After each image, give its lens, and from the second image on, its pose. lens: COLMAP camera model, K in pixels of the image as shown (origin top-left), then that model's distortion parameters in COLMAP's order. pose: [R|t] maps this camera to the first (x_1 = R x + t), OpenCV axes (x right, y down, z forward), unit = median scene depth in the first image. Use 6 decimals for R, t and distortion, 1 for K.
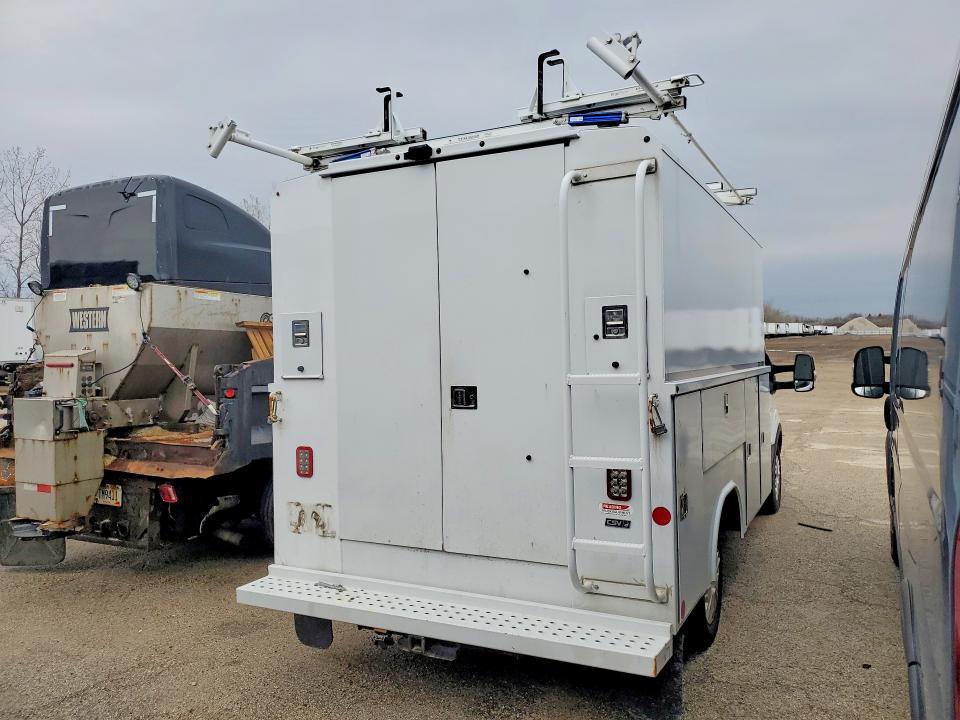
lens RADIAL K [[759.6, 0, 480.7], [0, 759.6, 356.7], [0, 0, 1]] dist [0.045497, -0.006130]
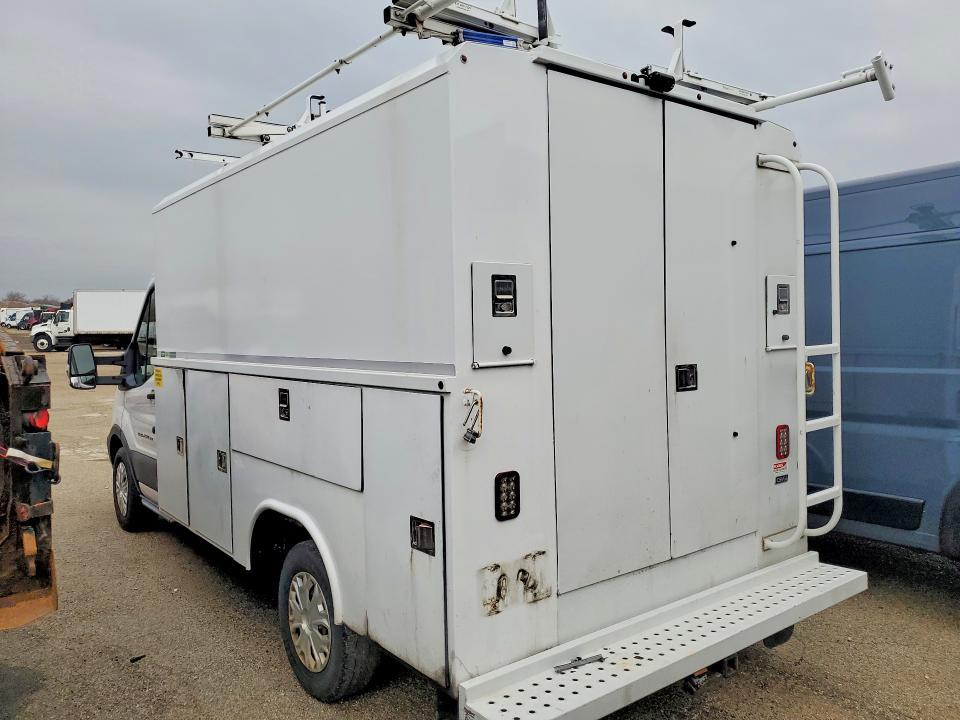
lens RADIAL K [[759.6, 0, 502.4], [0, 759.6, 340.9], [0, 0, 1]] dist [0.045497, -0.006130]
pose [[0.396874, -0.007443, 0.917843, -0.823057], [0.011068, 0.999933, 0.003323, 0.005453], [-0.917807, 0.008840, 0.396929, 0.754968]]
